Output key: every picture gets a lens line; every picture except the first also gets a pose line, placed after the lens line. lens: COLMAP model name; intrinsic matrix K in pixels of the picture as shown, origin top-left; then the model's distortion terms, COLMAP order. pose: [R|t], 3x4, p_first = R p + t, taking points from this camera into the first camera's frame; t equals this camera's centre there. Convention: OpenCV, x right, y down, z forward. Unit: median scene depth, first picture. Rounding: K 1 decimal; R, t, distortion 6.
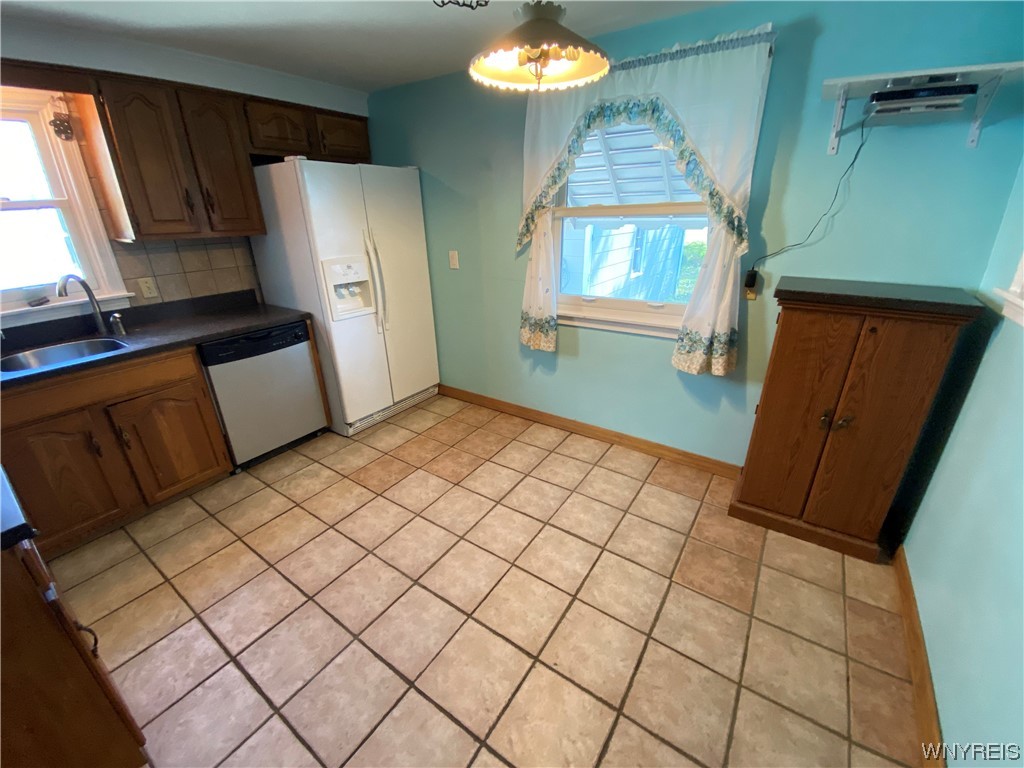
lens RADIAL K [[418.4, 0, 509.7], [0, 418.4, 382.7], [0, 0, 1]] dist [0.034768, -0.024546]
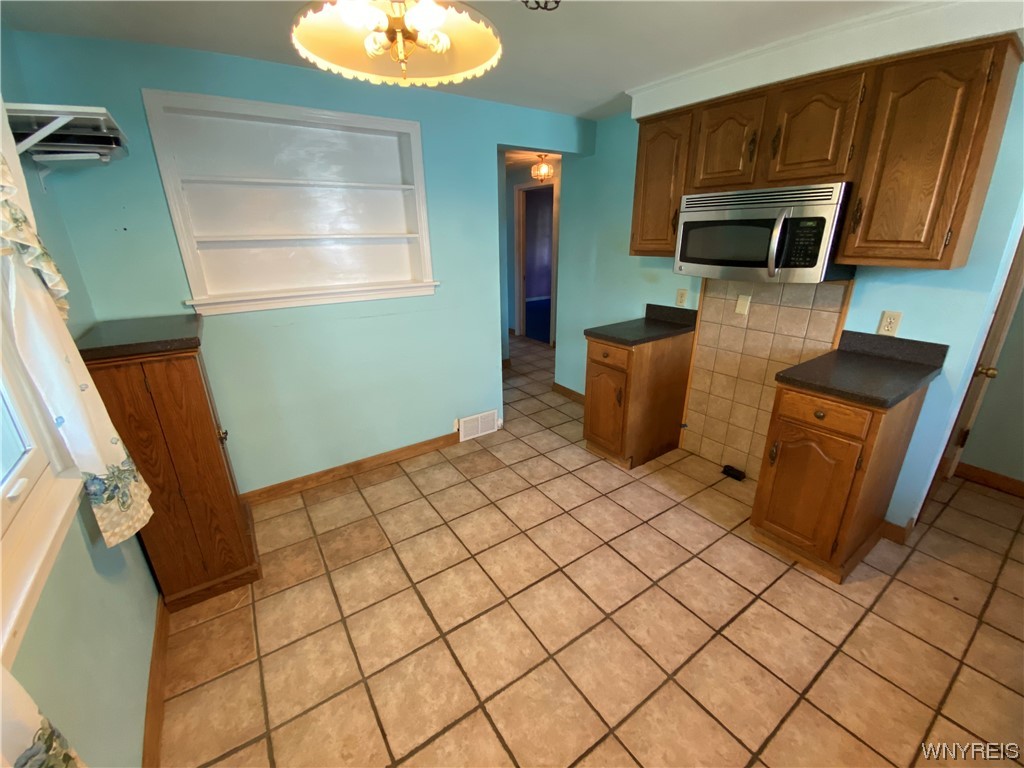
lens RADIAL K [[418.4, 0, 509.7], [0, 418.4, 382.7], [0, 0, 1]] dist [0.034768, -0.024546]
pose [[-0.929775, -0.098188, 0.354791, -0.254075], [0.165295, 0.749801, 0.640684, -0.487148], [-0.328931, 0.654337, -0.680917, 1.153647]]
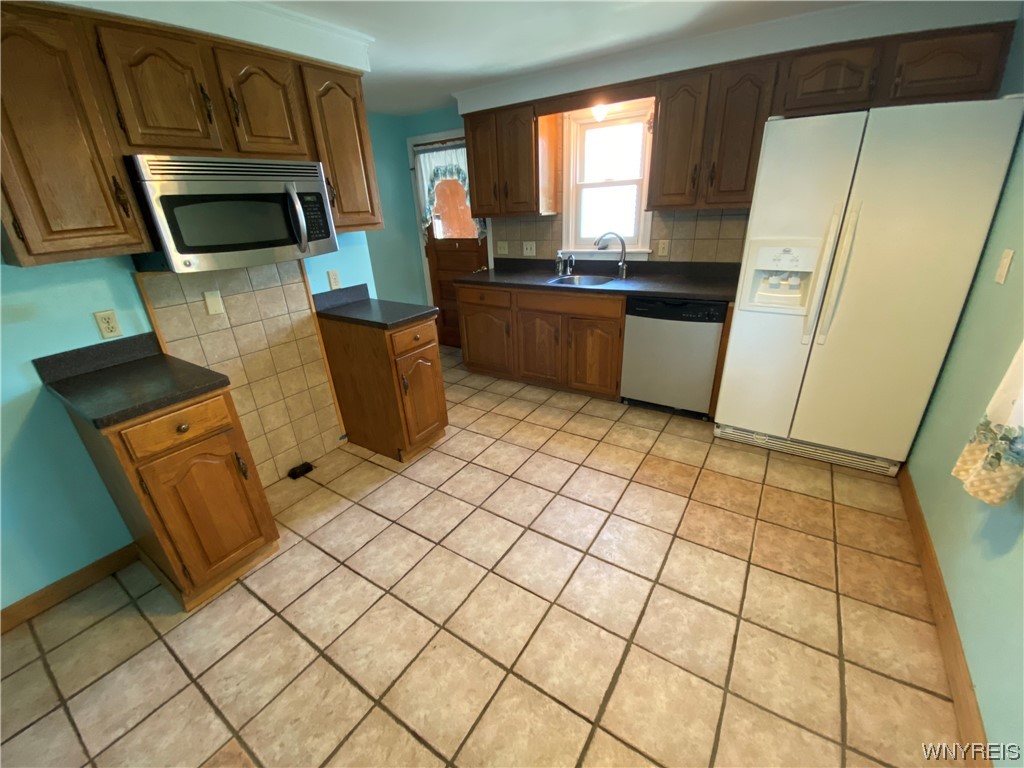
lens RADIAL K [[418.4, 0, 509.7], [0, 418.4, 382.7], [0, 0, 1]] dist [0.034768, -0.024546]
pose [[0.011562, 0.406609, -0.913529, 0.537626], [-0.332081, 0.863299, 0.380049, -0.230681], [0.943180, 0.298971, 0.145009, 0.564063]]
